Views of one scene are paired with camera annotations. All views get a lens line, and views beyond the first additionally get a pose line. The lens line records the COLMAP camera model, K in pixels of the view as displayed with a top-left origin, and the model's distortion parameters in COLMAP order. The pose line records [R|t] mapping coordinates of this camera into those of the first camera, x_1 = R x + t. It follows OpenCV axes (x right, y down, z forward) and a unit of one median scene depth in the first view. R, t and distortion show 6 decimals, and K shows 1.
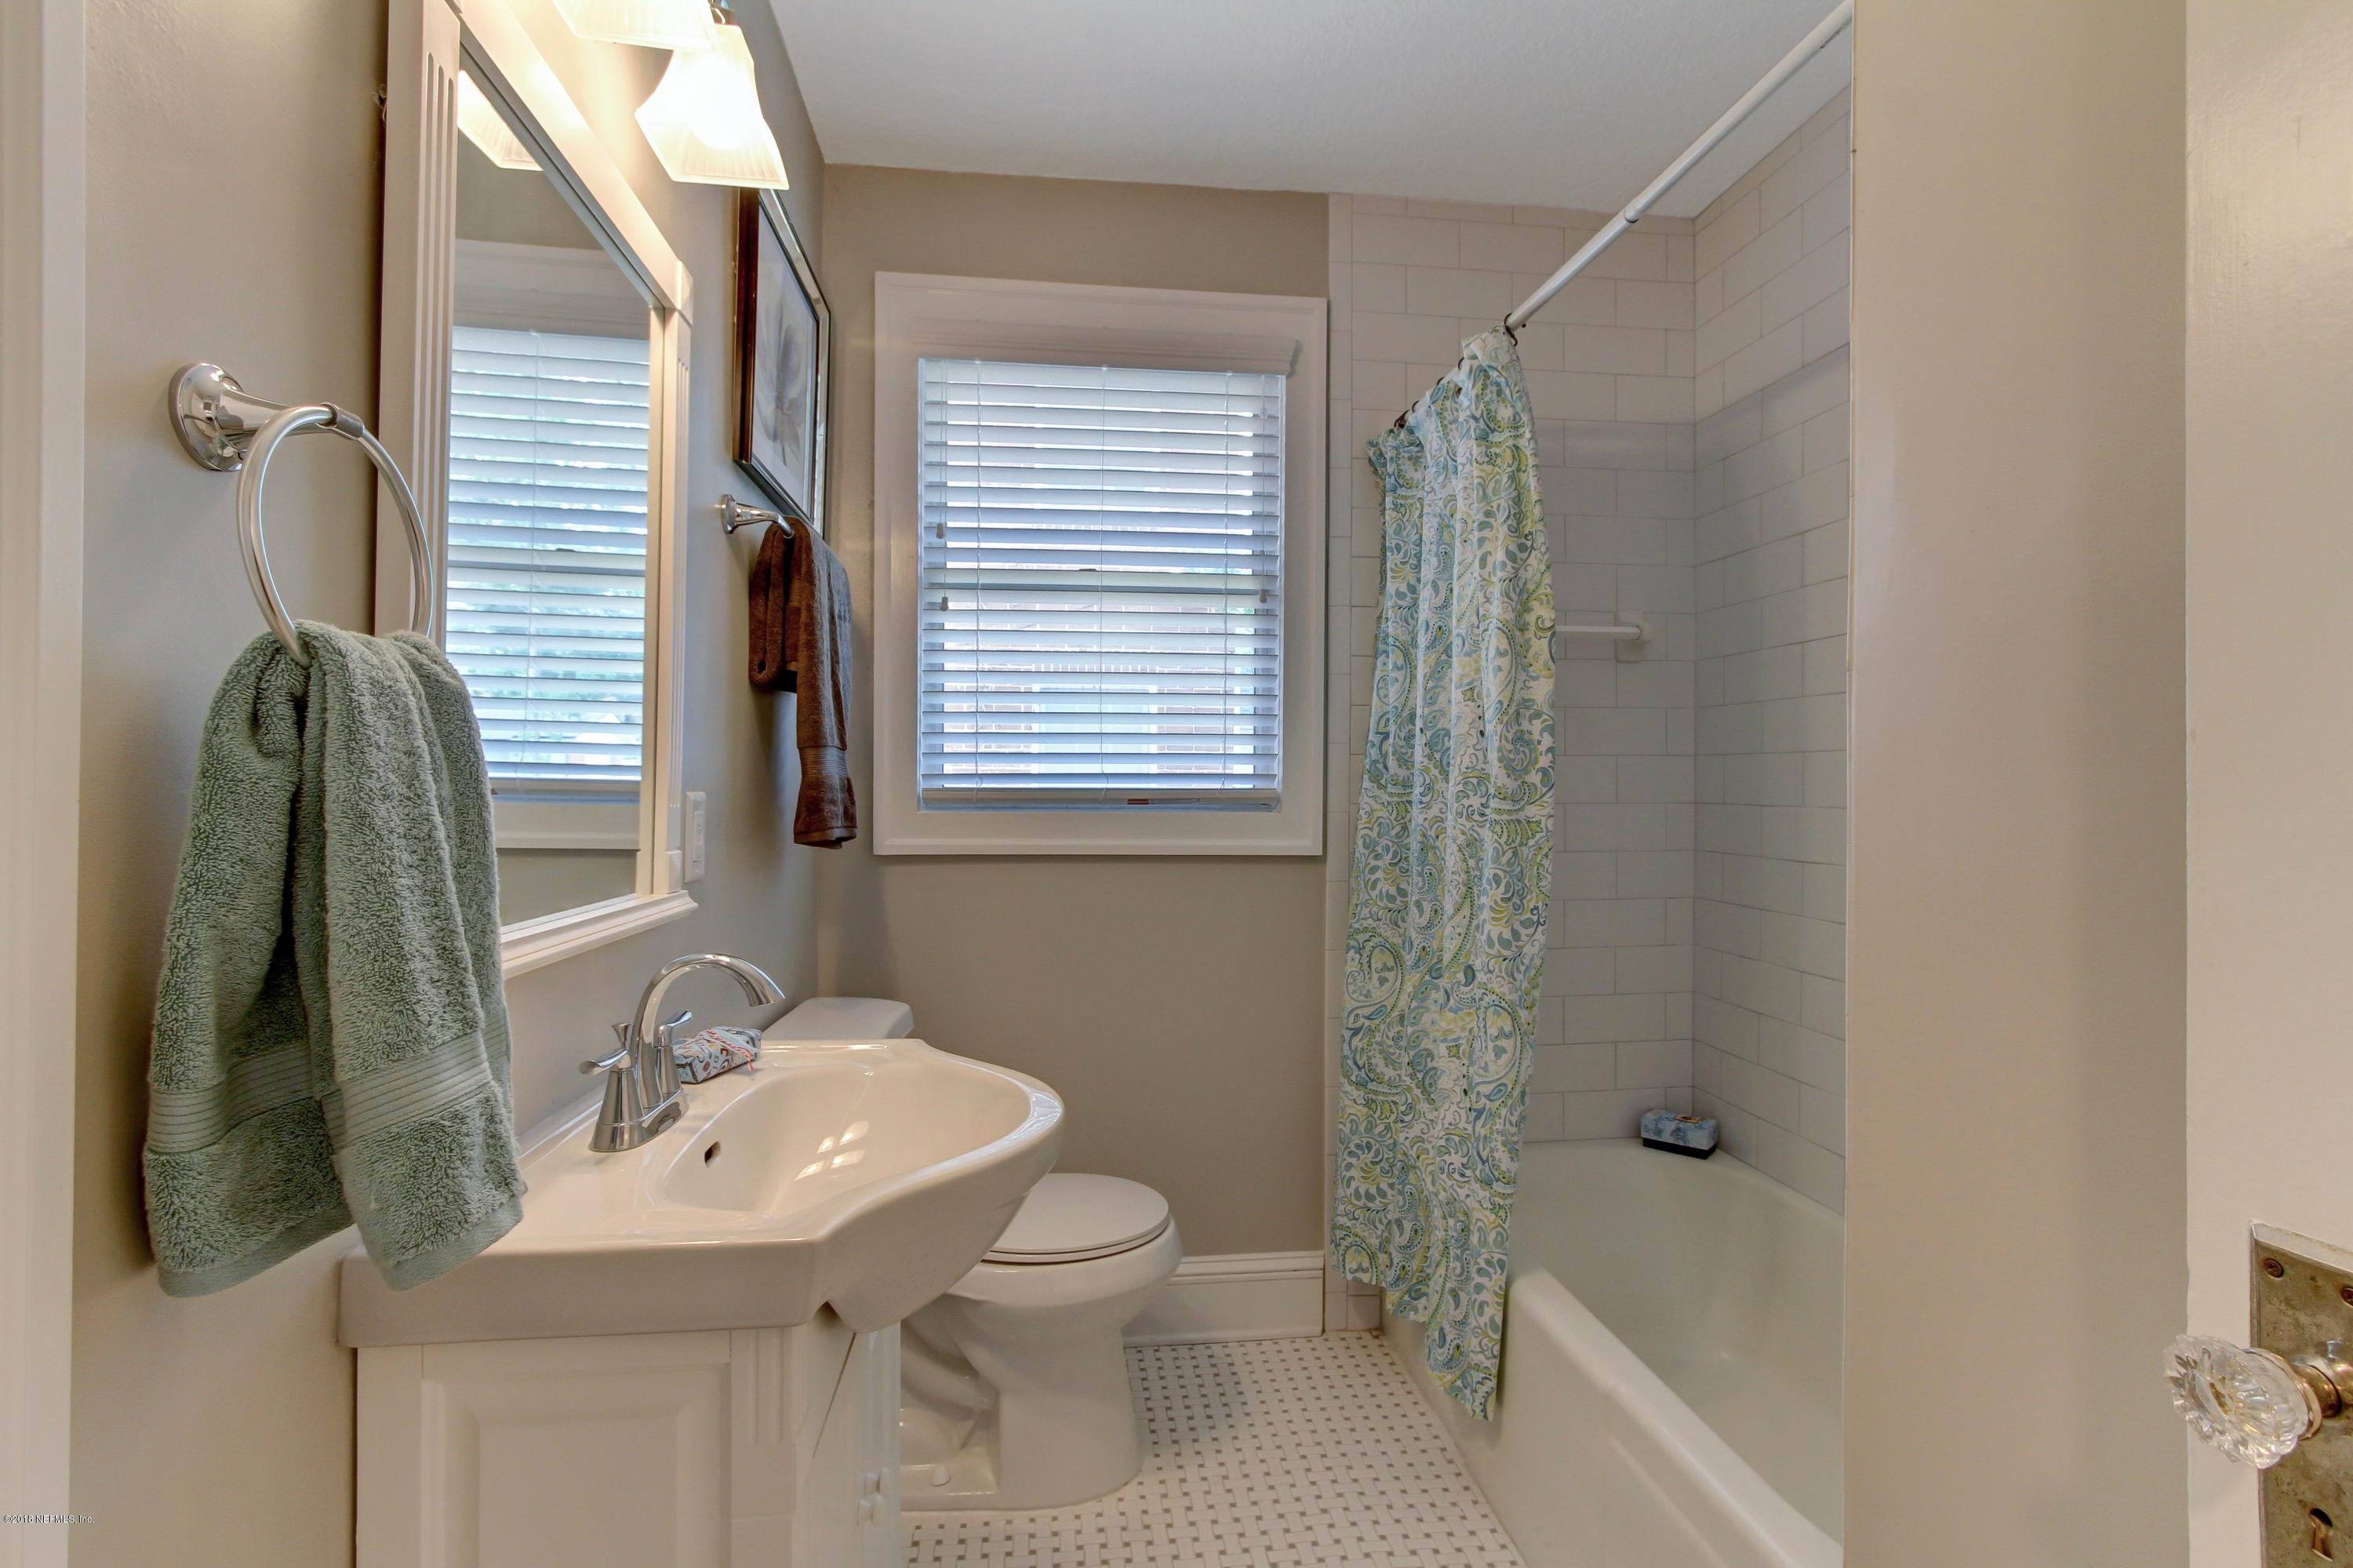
lens RADIAL K [[1090.7, 0, 1162.0], [0, 1090.7, 790.5], [0, 0, 1]] dist [-0.006239, 0.001078]
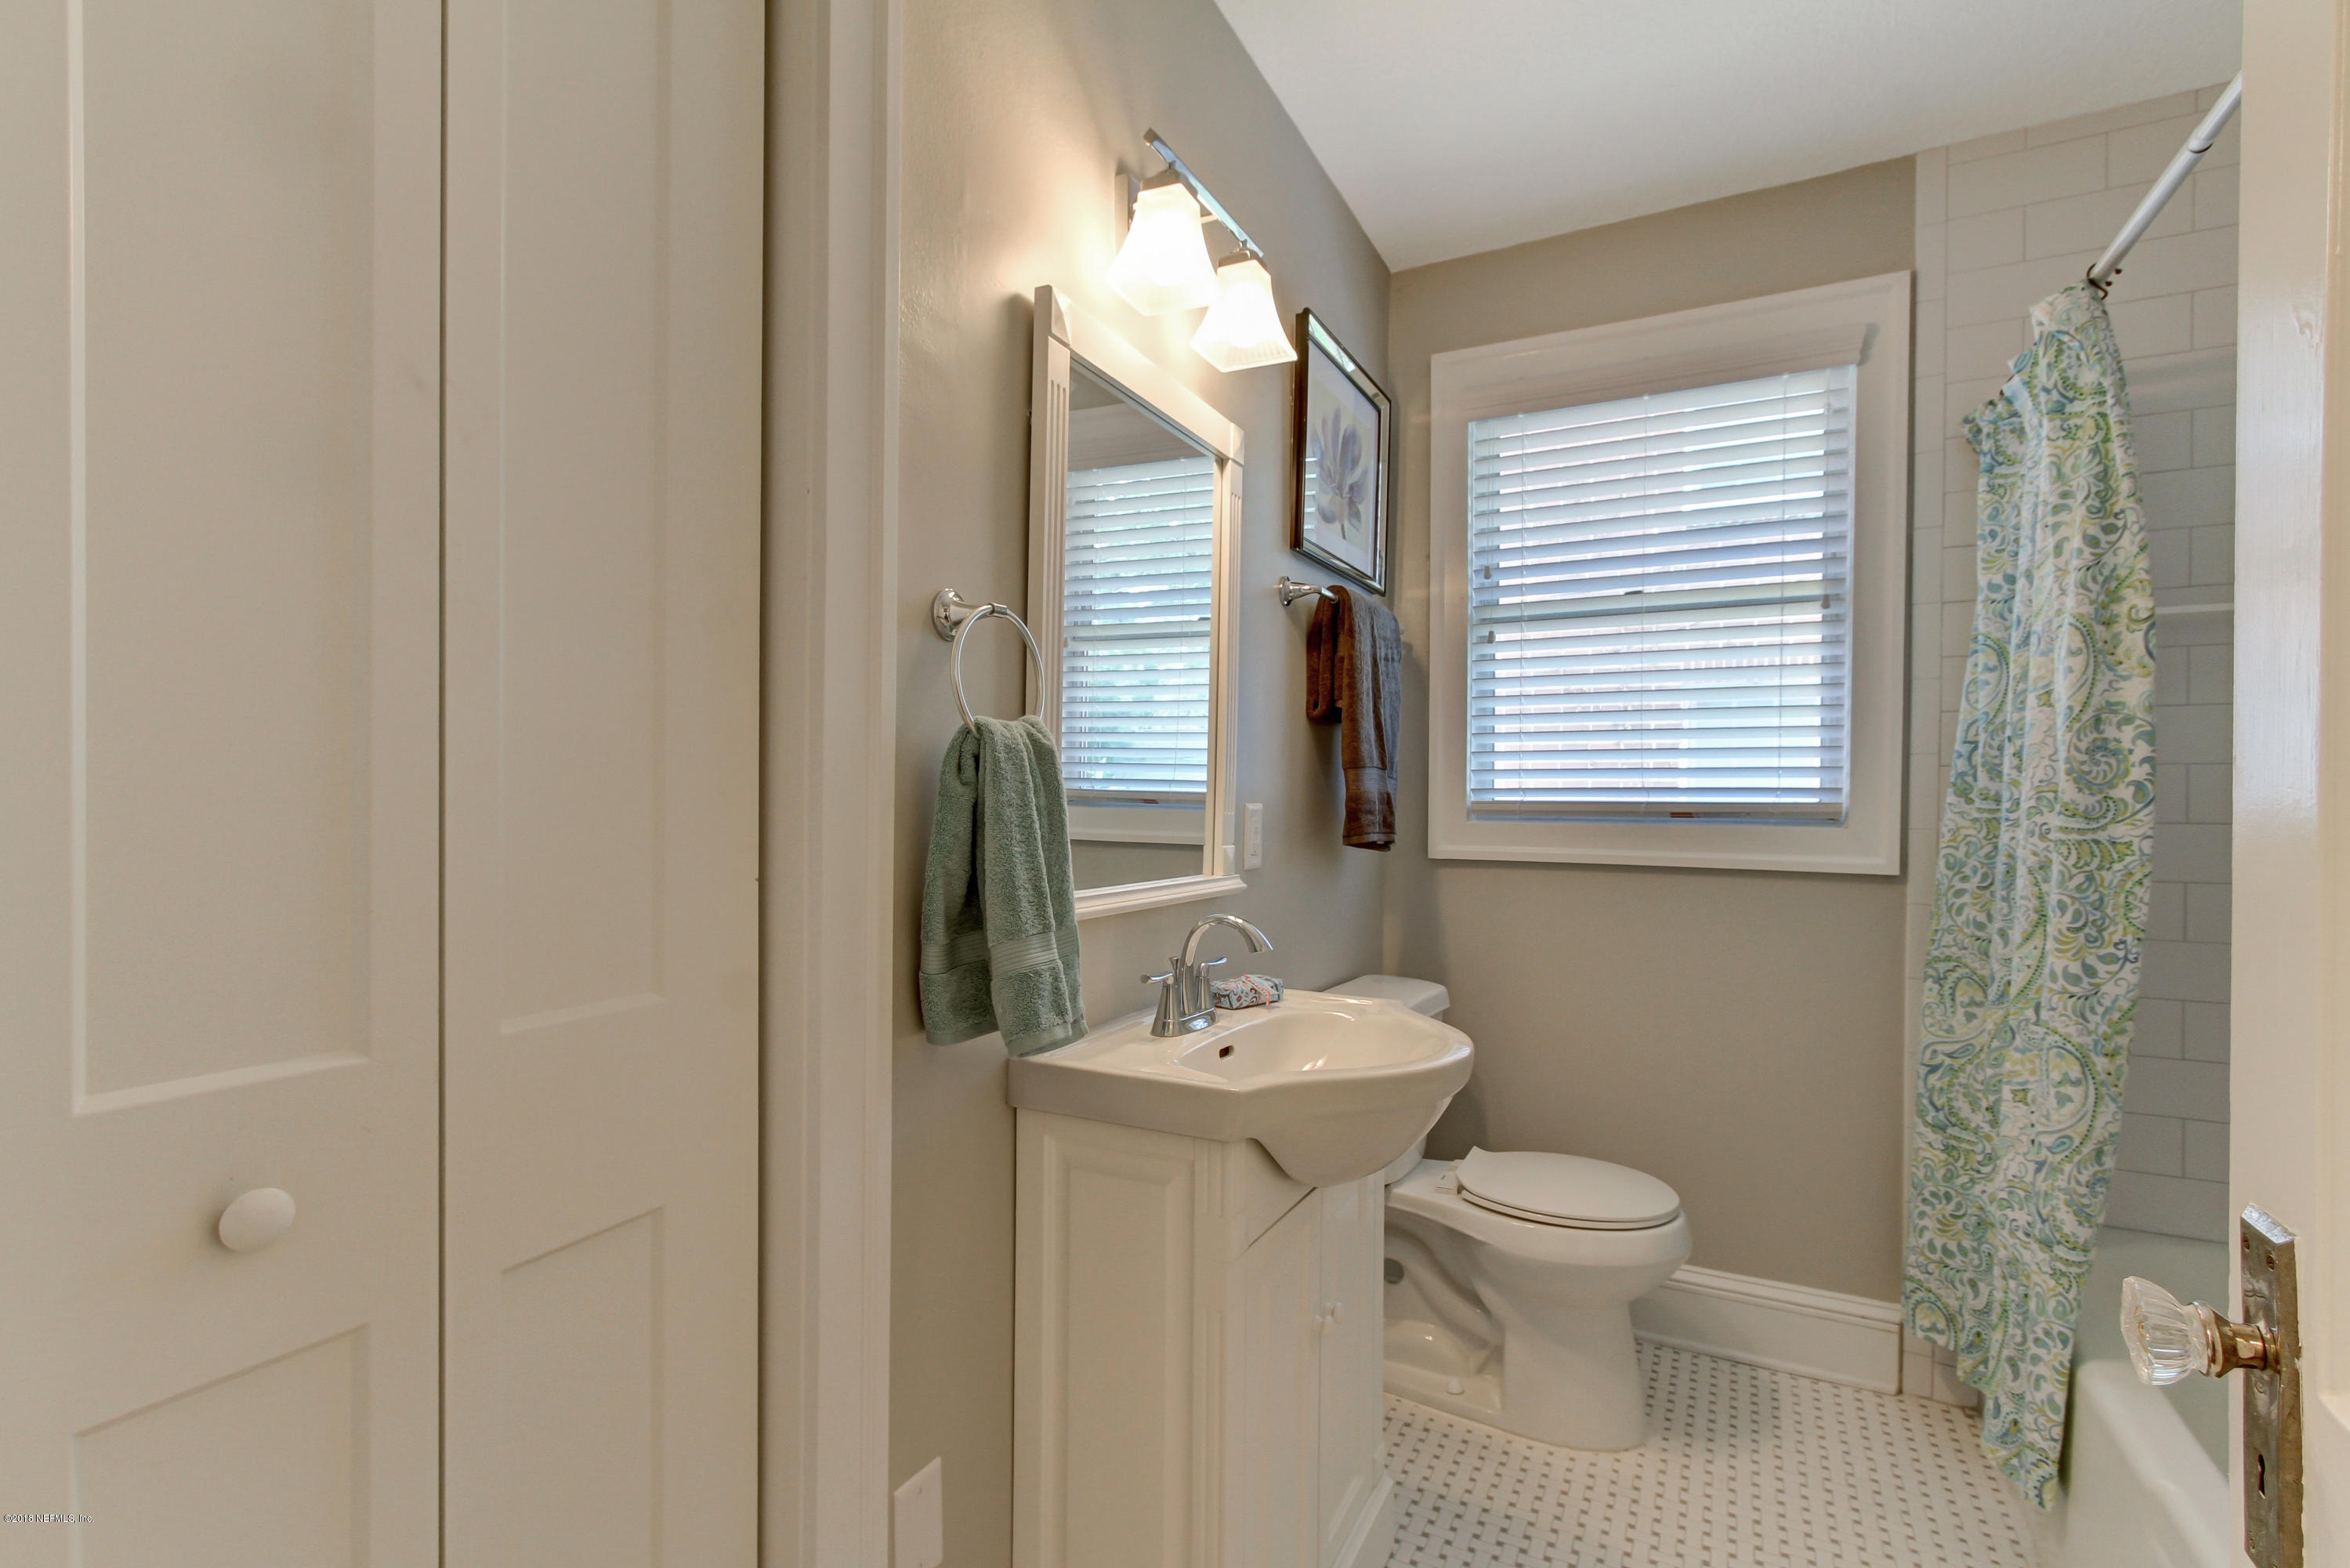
lens RADIAL K [[1079.7, 0, 1162.5], [0, 1079.7, 805.2], [0, 0, 1]] dist [-0.003590, 0.001972]
pose [[0.826217, 0.006688, -0.563312, 0.191251], [-0.005199, 0.999977, 0.004247, -0.001237], [0.563327, -0.000580, 0.826234, -0.140889]]
